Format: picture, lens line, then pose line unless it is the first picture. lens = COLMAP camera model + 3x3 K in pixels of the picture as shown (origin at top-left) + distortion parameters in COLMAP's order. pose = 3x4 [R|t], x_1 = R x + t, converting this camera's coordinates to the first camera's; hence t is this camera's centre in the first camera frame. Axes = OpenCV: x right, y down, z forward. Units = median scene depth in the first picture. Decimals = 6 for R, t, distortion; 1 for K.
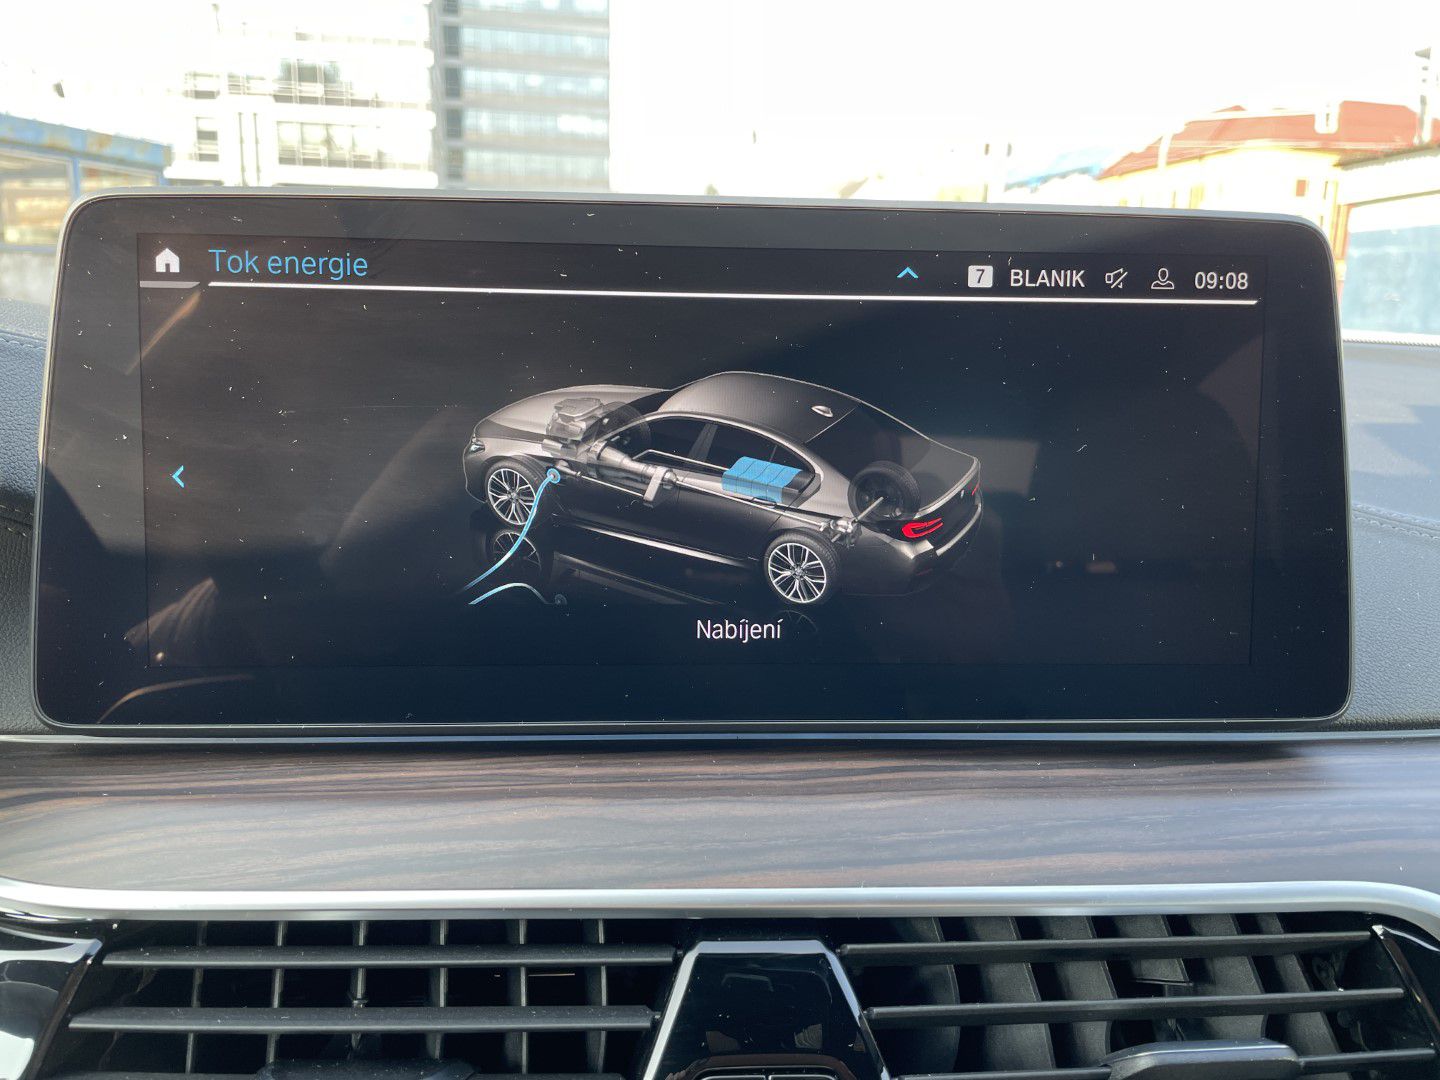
lens RADIAL K [[1075.1, 0, 728.9], [0, 1075.1, 541.1], [0, 0, 1]] dist [0.009230, 0.001225]
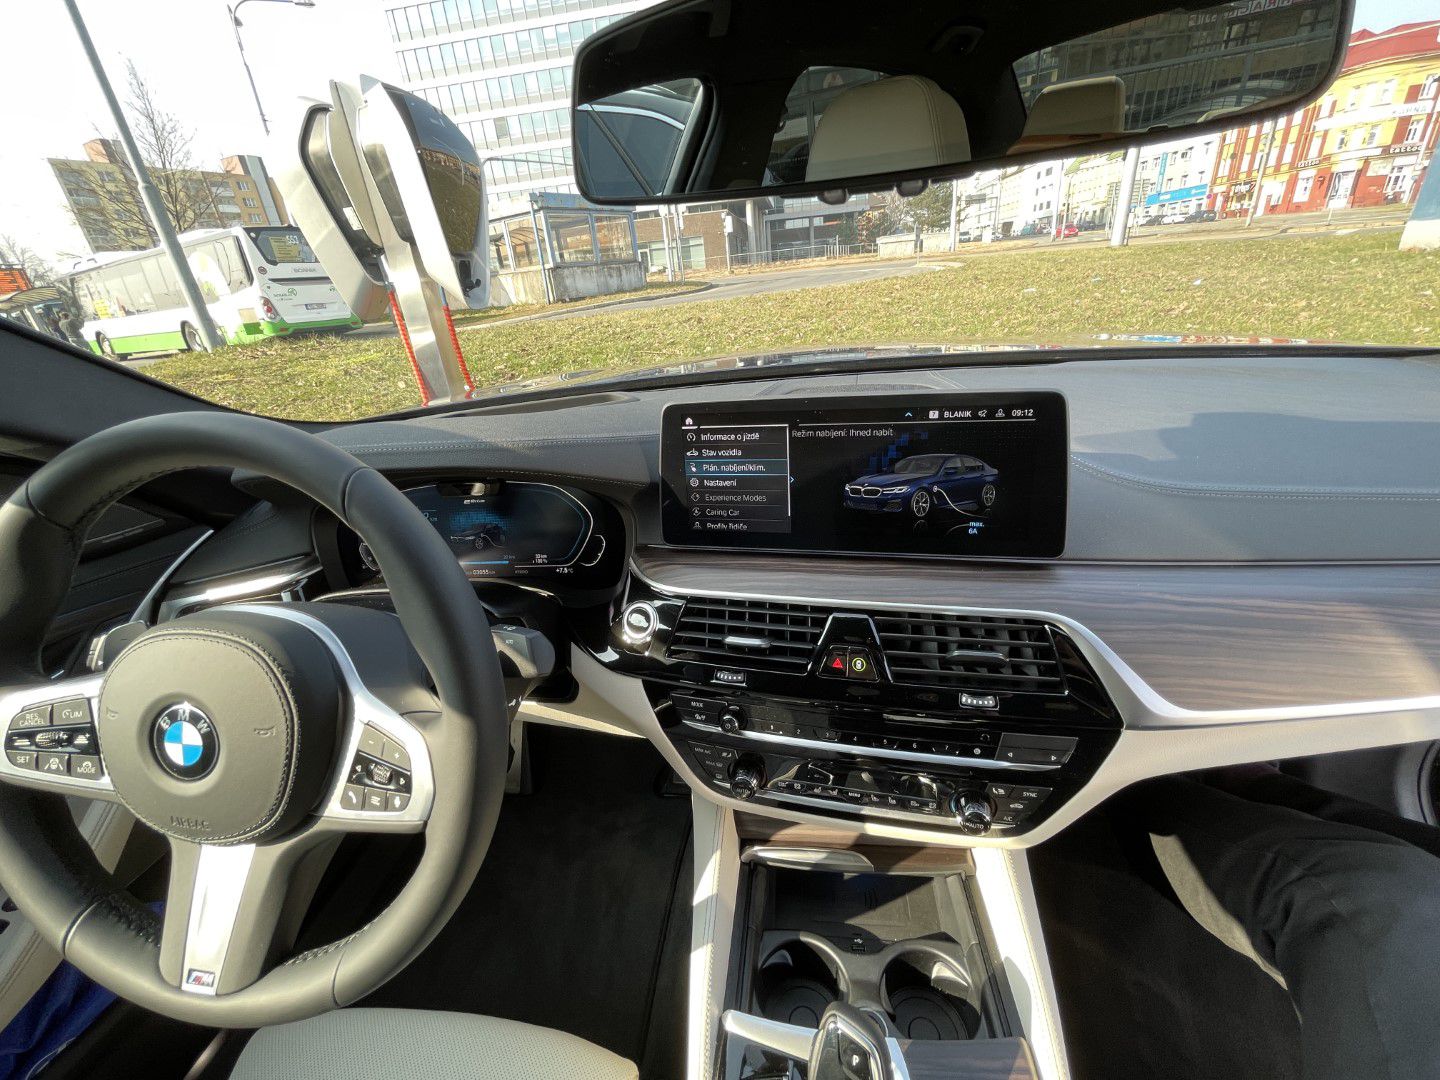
lens RADIAL K [[579.7, 0, 715.9], [0, 579.7, 537.7], [0, 0, 1]] dist [-0.009930, 0.000872]
pose [[0.939473, 0.036191, -0.340706, 0.236353], [0.047202, 0.971252, 0.233327, -0.335527], [0.339356, -0.235287, 0.910757, -0.825253]]
